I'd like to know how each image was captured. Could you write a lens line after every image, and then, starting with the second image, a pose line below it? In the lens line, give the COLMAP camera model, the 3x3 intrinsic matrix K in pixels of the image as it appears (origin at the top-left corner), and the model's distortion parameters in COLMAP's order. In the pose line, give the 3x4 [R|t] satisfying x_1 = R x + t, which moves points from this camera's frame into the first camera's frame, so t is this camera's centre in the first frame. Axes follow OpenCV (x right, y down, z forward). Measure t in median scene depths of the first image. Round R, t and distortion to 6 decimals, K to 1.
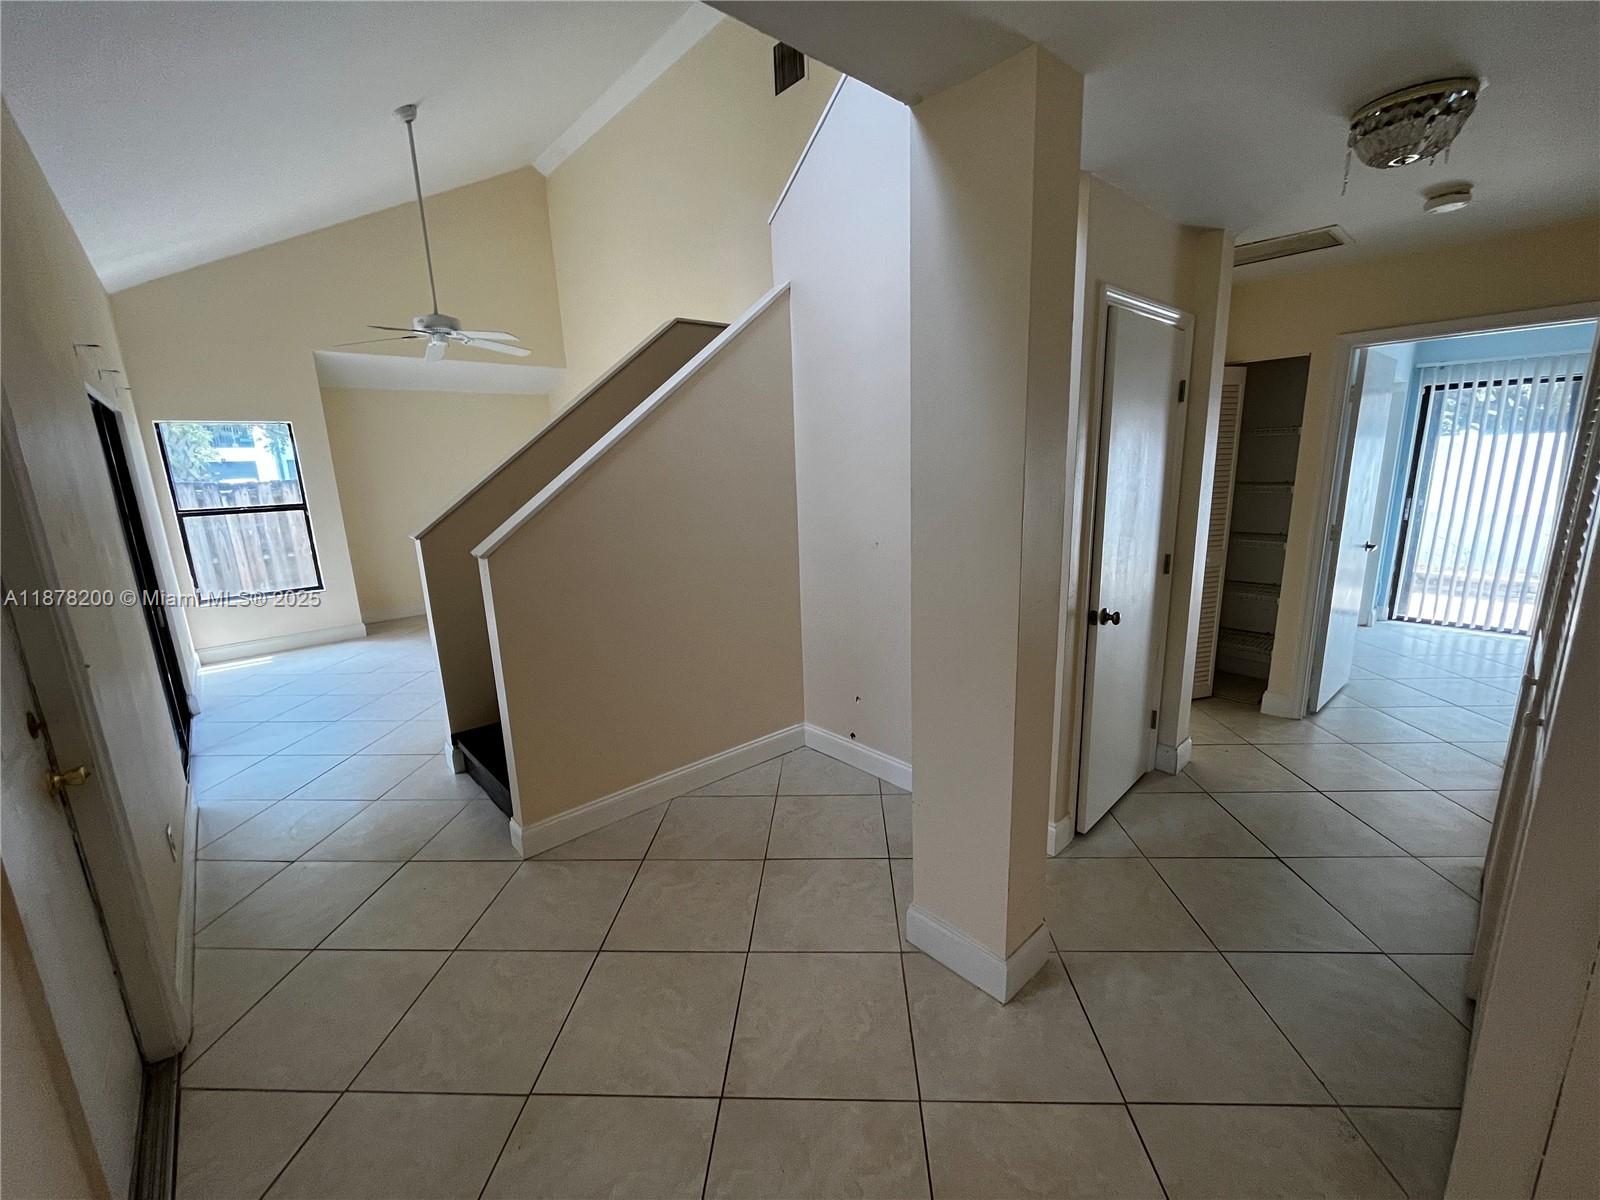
lens RADIAL K [[644.2, 0, 803.2], [0, 644.2, 601.7], [0, 0, 1]] dist [-0.002200, -0.000761]
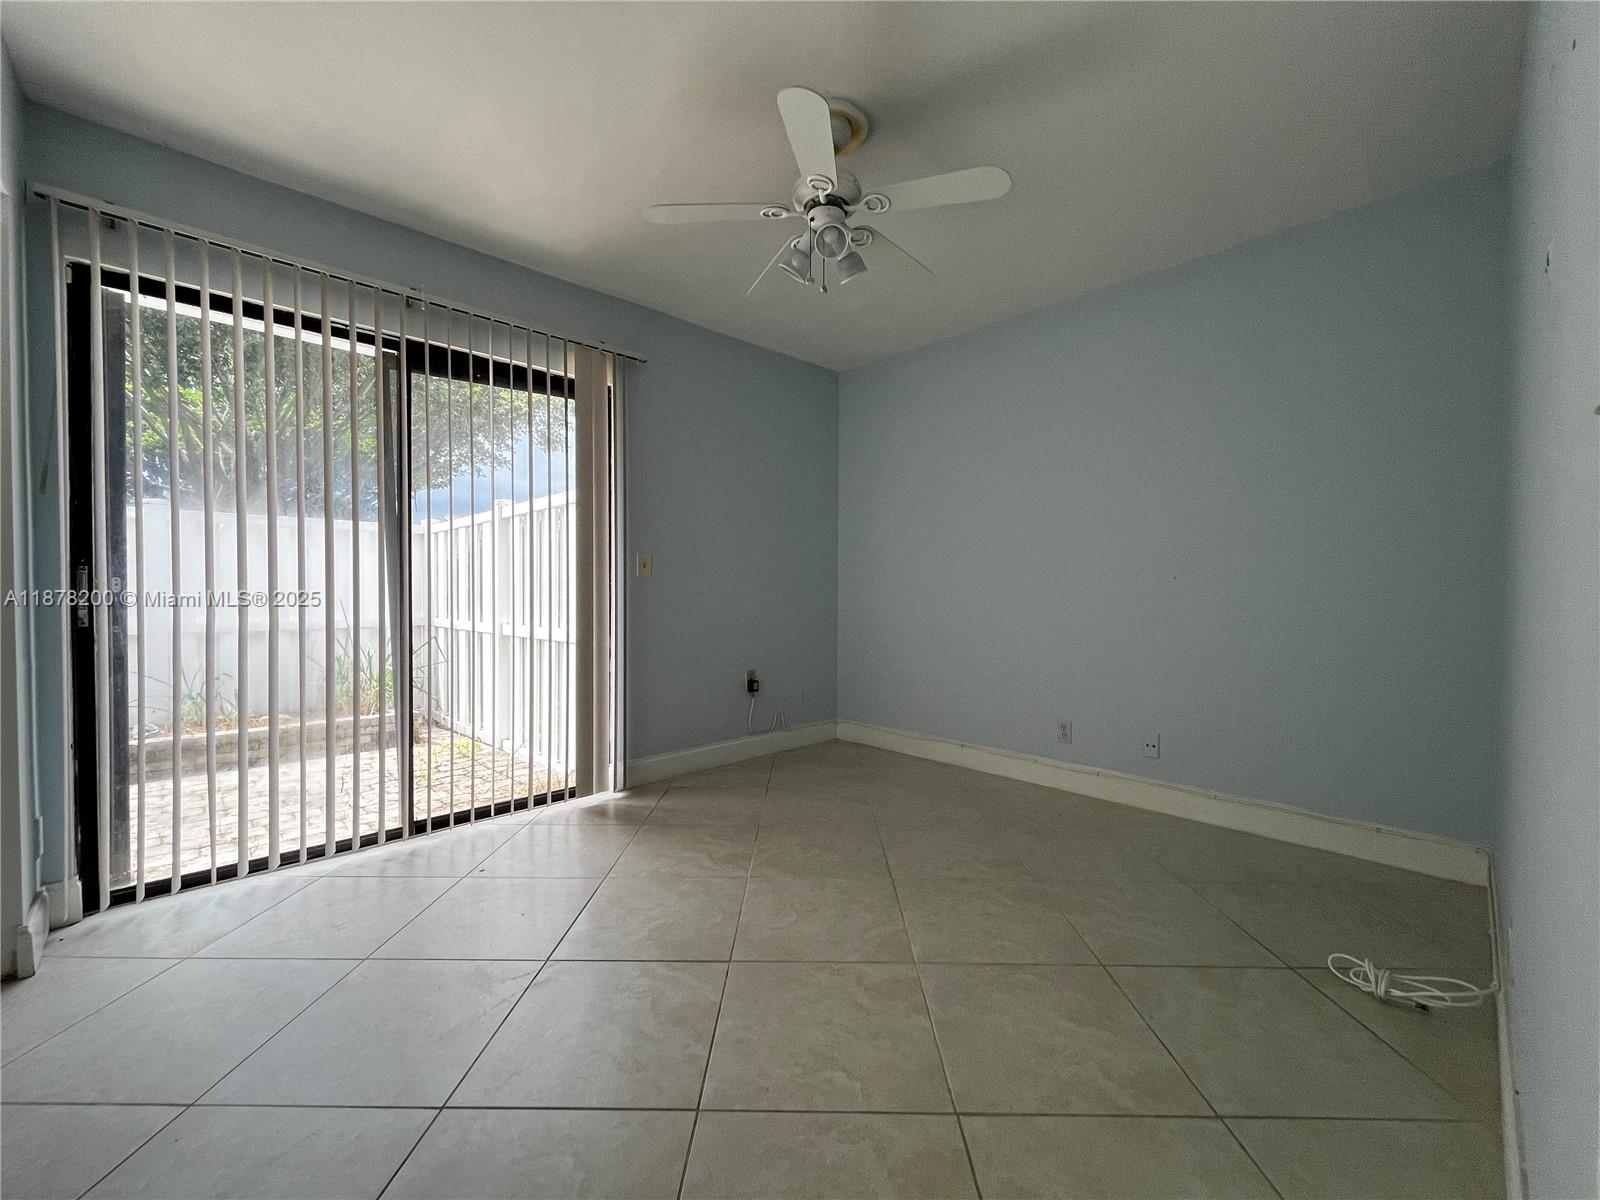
lens RADIAL K [[644.2, 0, 809.6], [0, 644.2, 592.3], [0, 0, 1]] dist [-0.002200, -0.000761]
pose [[-0.013748, 0.010919, 0.999846, 0.573804], [0.210432, 0.977577, -0.007782, -0.056412], [-0.977512, 0.210293, -0.015737, 0.606153]]
